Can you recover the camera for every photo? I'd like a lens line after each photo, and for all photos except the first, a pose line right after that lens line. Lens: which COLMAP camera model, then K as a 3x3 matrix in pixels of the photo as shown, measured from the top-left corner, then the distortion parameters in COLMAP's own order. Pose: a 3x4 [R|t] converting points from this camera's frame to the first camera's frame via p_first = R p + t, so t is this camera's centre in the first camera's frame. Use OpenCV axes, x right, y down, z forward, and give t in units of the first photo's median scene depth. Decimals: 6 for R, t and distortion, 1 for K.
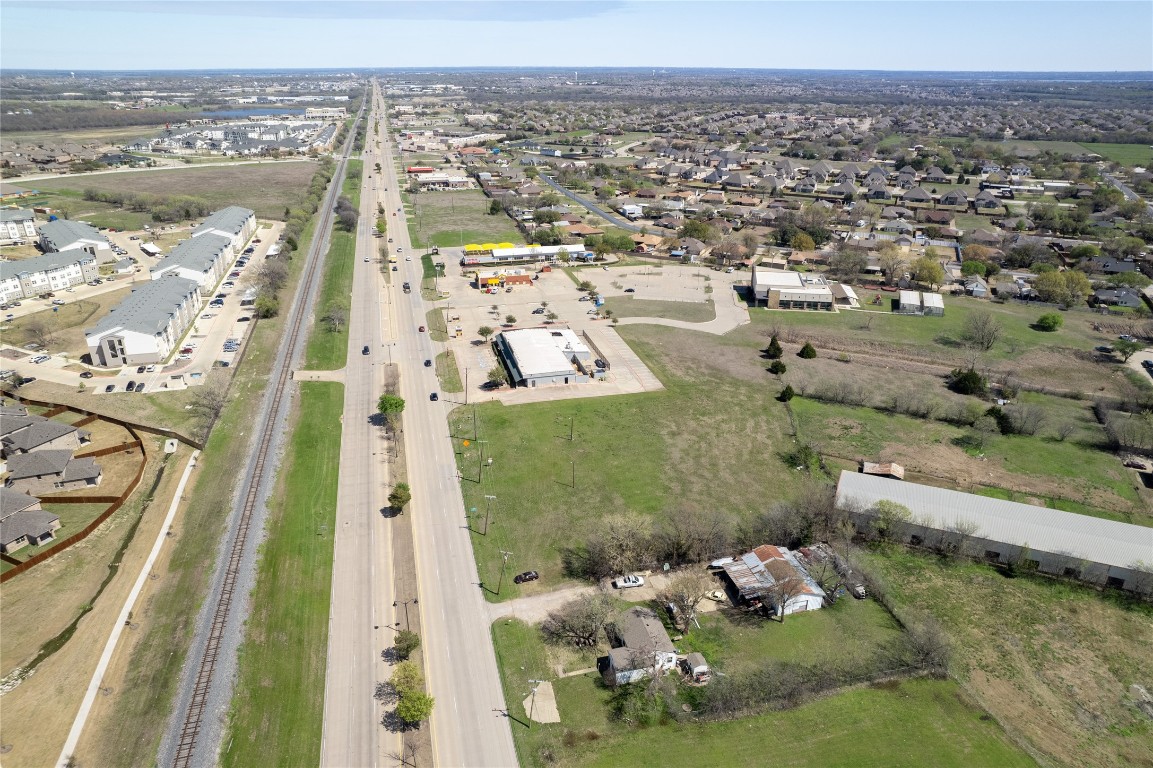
lens RADIAL K [[755.9, 0, 575.2], [0, 755.9, 385.7], [0, 0, 1]] dist [-0.067228, 0.058642]
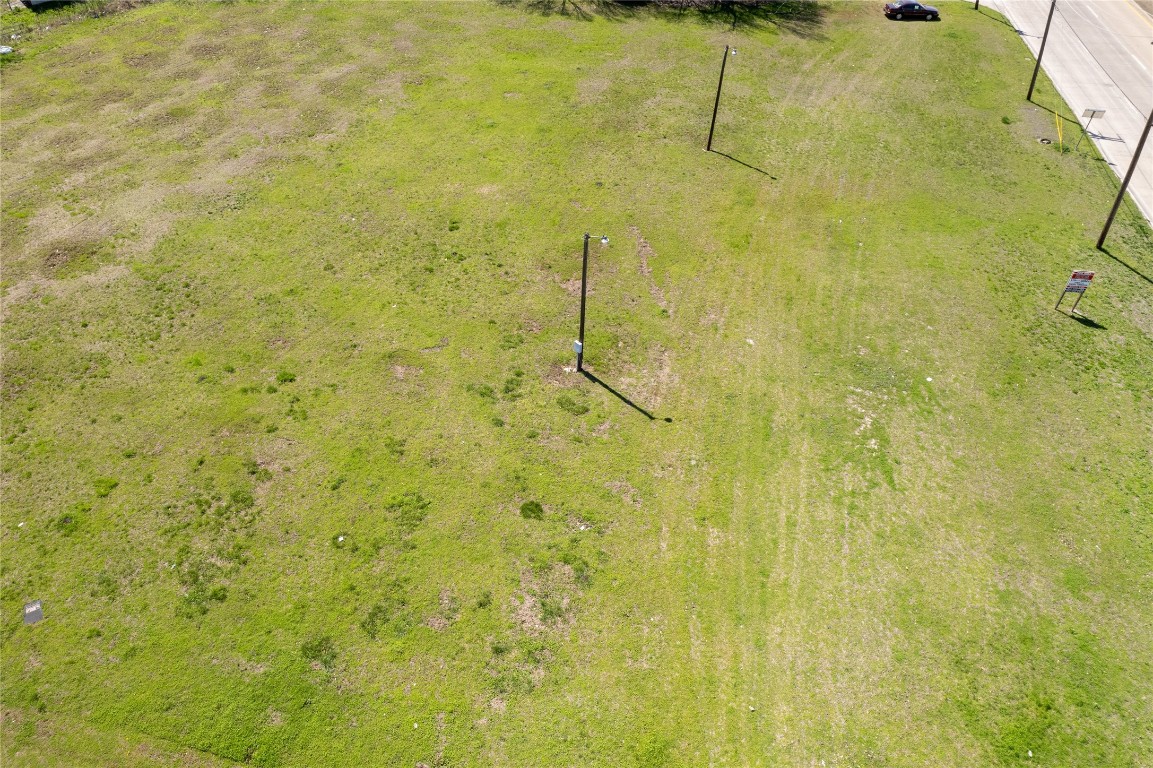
lens RADIAL K [[830.7, 0, 508.9], [0, 830.7, 344.3], [0, 0, 1]] dist [-0.077412, 0.063869]
pose [[-0.895193, -0.297367, 0.331967, -0.040872], [0.177643, 0.445057, 0.877706, -0.078116], [-0.408745, 0.844688, -0.345587, 0.851696]]
